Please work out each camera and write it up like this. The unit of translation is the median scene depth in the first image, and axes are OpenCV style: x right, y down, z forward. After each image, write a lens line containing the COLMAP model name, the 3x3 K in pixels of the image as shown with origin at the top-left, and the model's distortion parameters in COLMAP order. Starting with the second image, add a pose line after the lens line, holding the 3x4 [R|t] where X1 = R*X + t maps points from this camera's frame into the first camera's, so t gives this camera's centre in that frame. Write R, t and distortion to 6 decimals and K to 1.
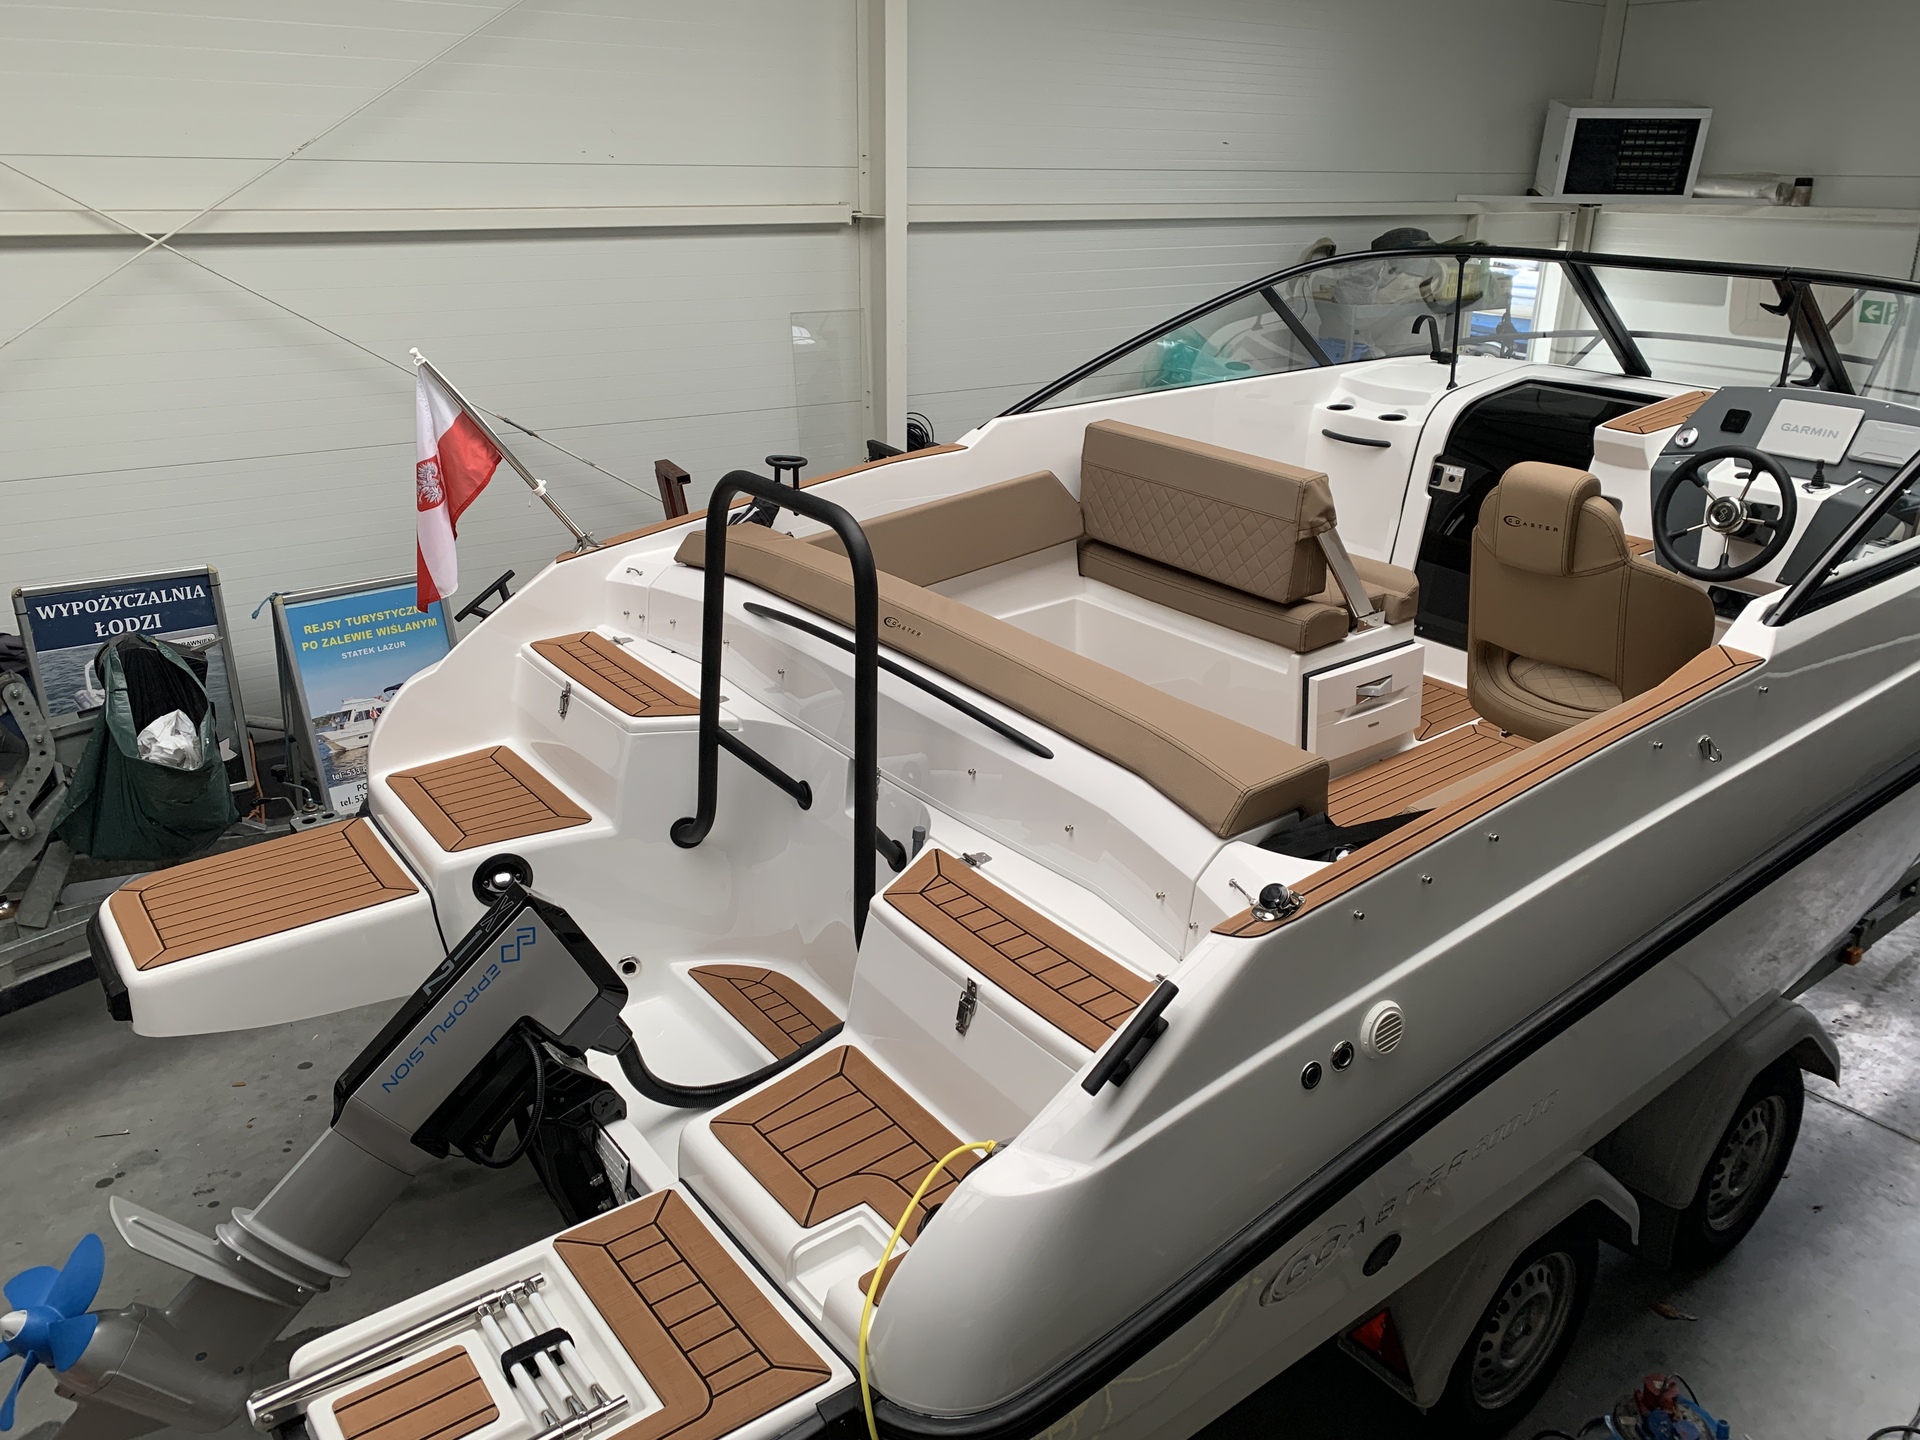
lens RADIAL K [[1486.4, 0, 960.0], [0, 1486.4, 720.0], [0, 0, 1]] dist [0.048294, -0.053724]
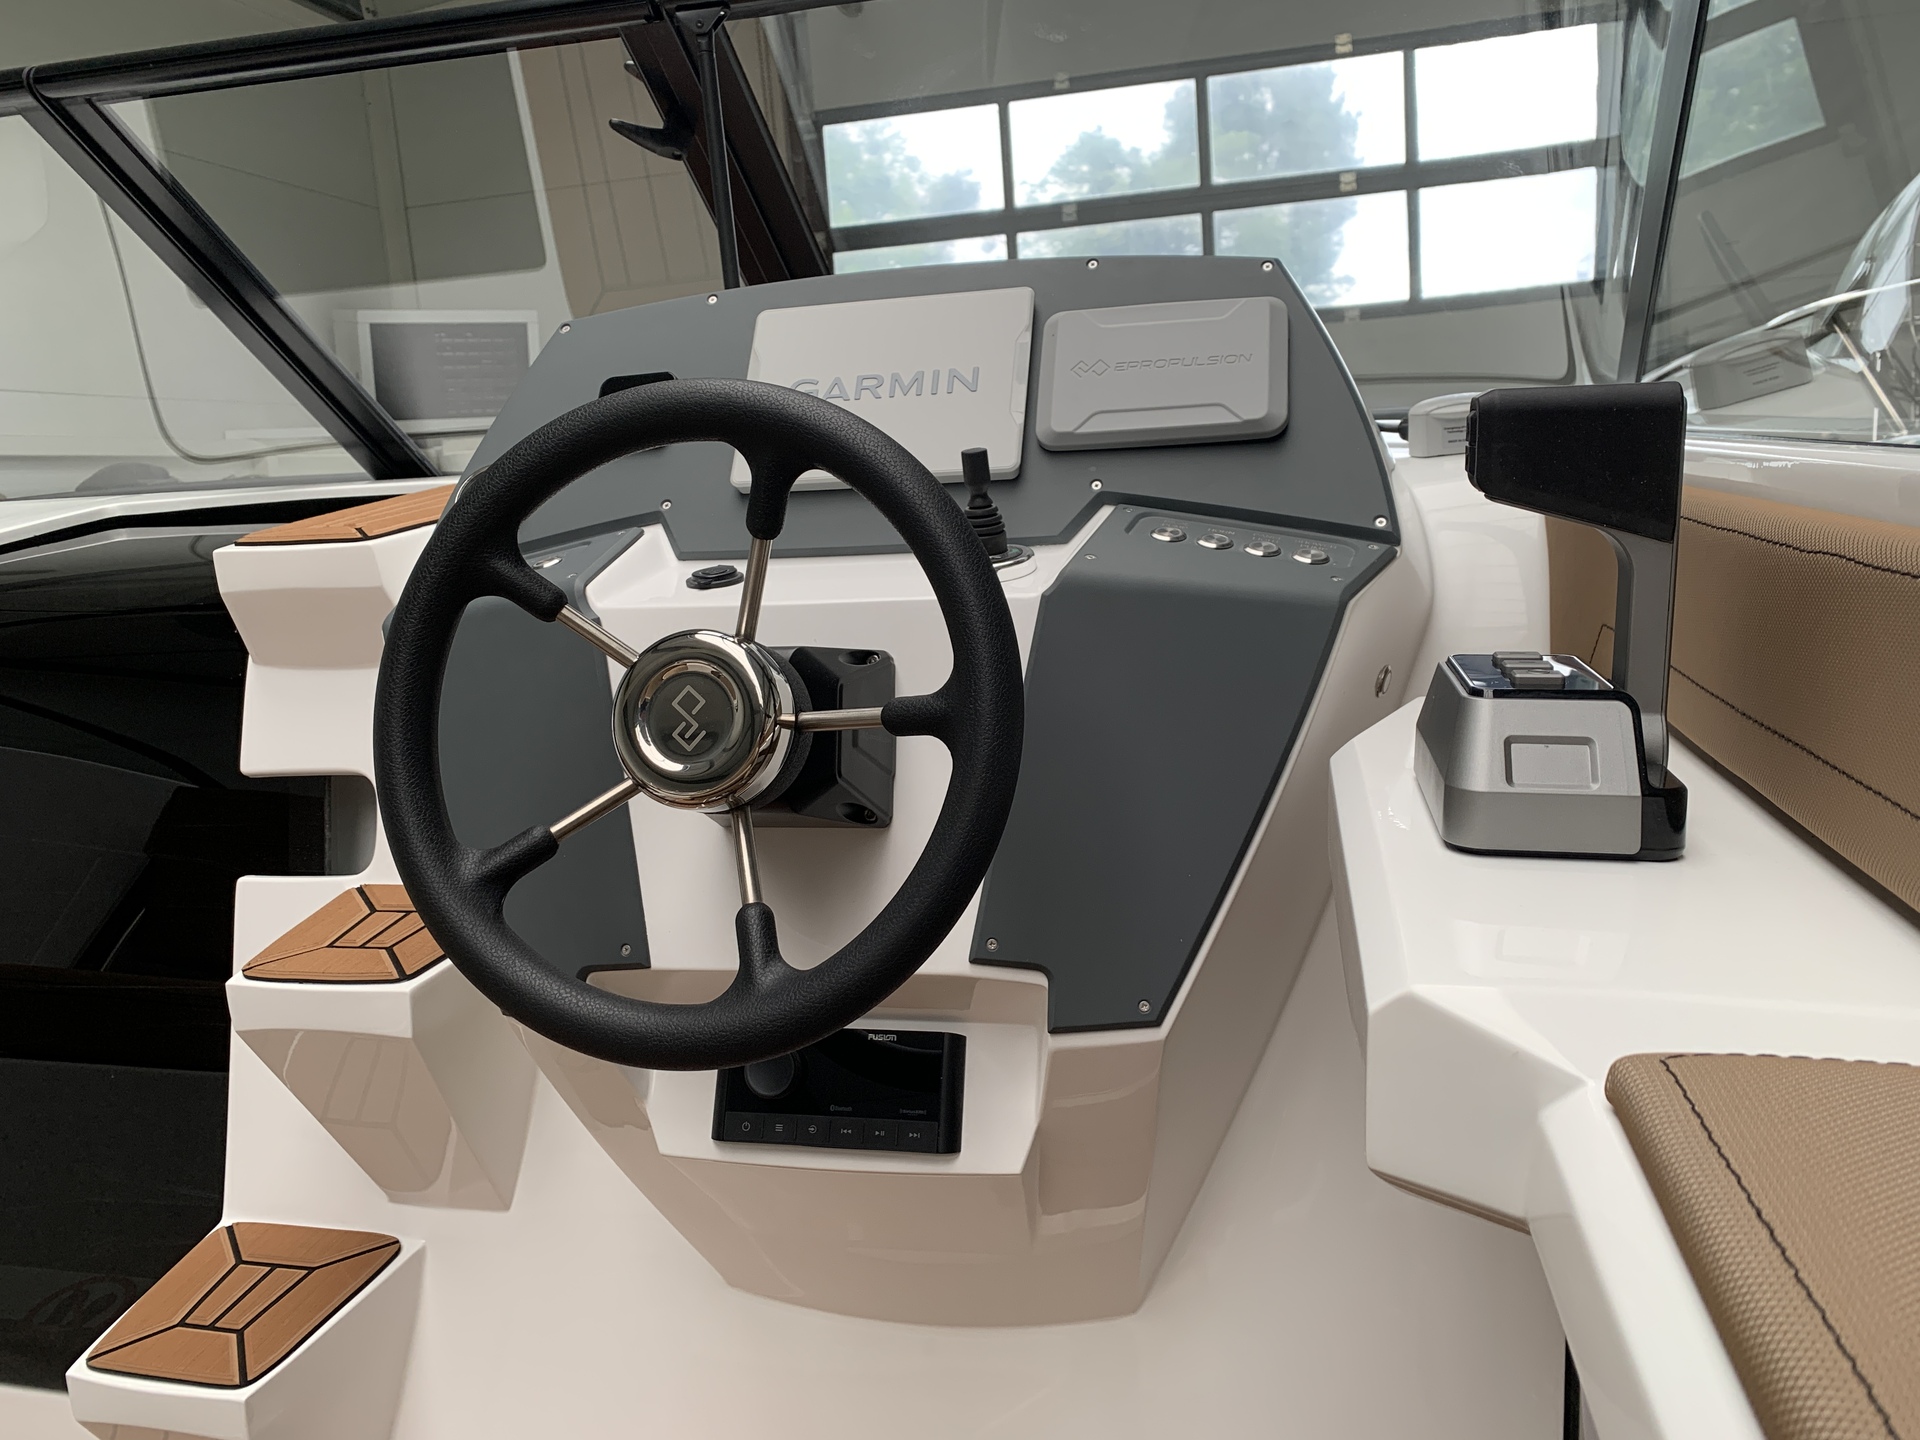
lens RADIAL K [[1522.1, 0, 960.0], [0, 1522.1, 720.0], [0, 0, 1]] dist [0.057441, -0.072561]
pose [[0.781183, -0.163222, 0.602588, 0.339484], [0.295880, 0.946727, -0.127135, -0.082114], [-0.549735, 0.277609, 0.787861, 0.671805]]
